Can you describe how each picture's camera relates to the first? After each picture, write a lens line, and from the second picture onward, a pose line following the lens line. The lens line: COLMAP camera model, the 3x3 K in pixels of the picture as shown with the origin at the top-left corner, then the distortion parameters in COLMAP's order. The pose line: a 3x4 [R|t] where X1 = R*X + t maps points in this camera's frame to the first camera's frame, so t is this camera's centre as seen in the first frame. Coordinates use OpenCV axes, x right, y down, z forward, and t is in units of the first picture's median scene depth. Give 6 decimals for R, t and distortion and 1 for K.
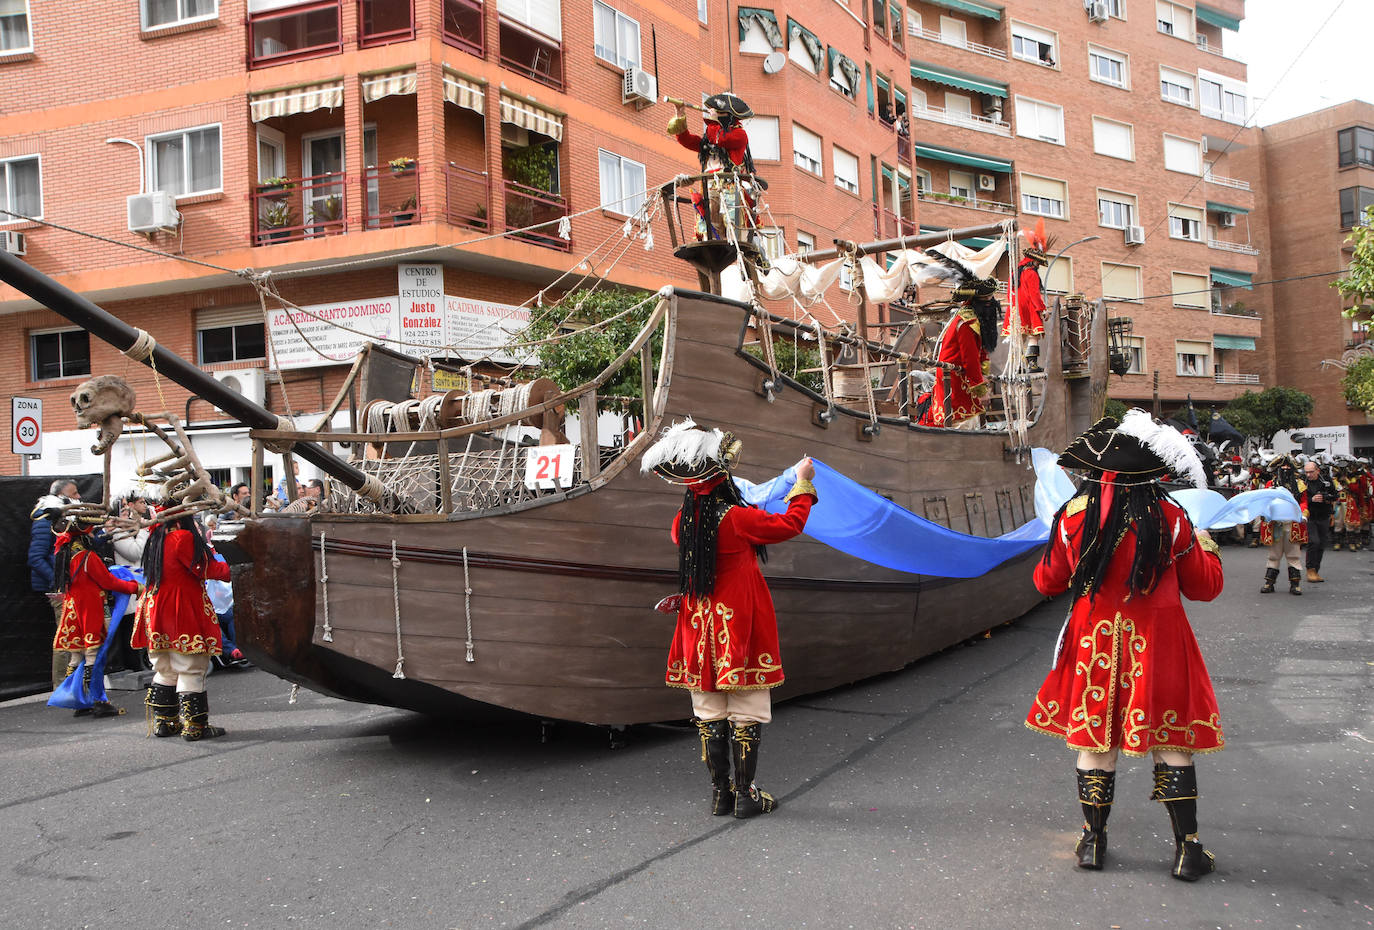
lens RADIAL K [[1107.4, 0, 685.7], [0, 1107.4, 493.5], [0, 0, 1]] dist [-0.200014, 0.196659]
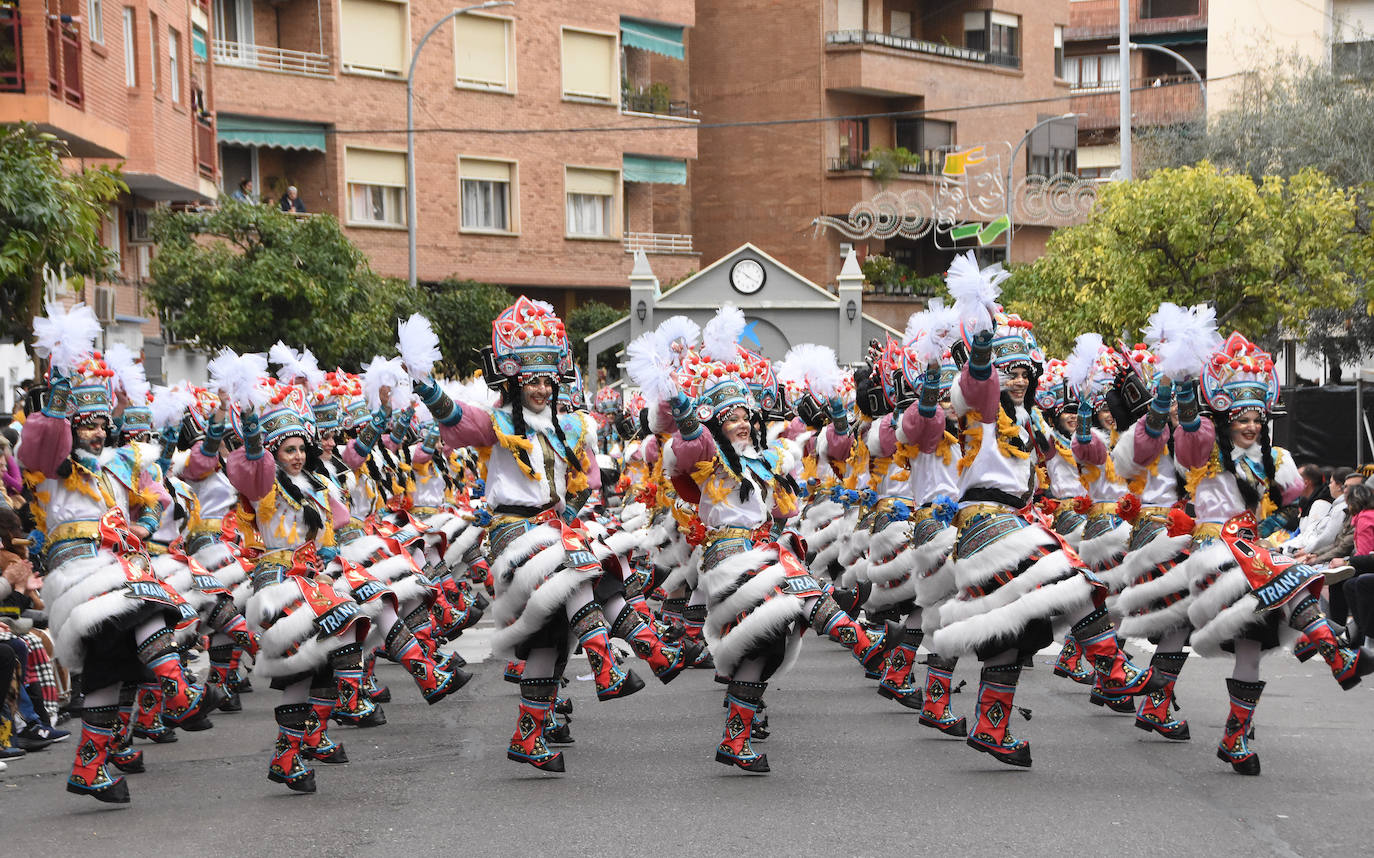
lens RADIAL K [[4400.8, 0, 684.6], [0, 4400.8, 491.2], [0, 0, 1]] dist [1.262355, 2.657086]
pose [[0.836804, 0.011270, 0.547386, -0.621451], [-0.010311, 0.999935, -0.004824, 0.019280], [-0.547405, -0.001607, 0.836866, -0.766089]]
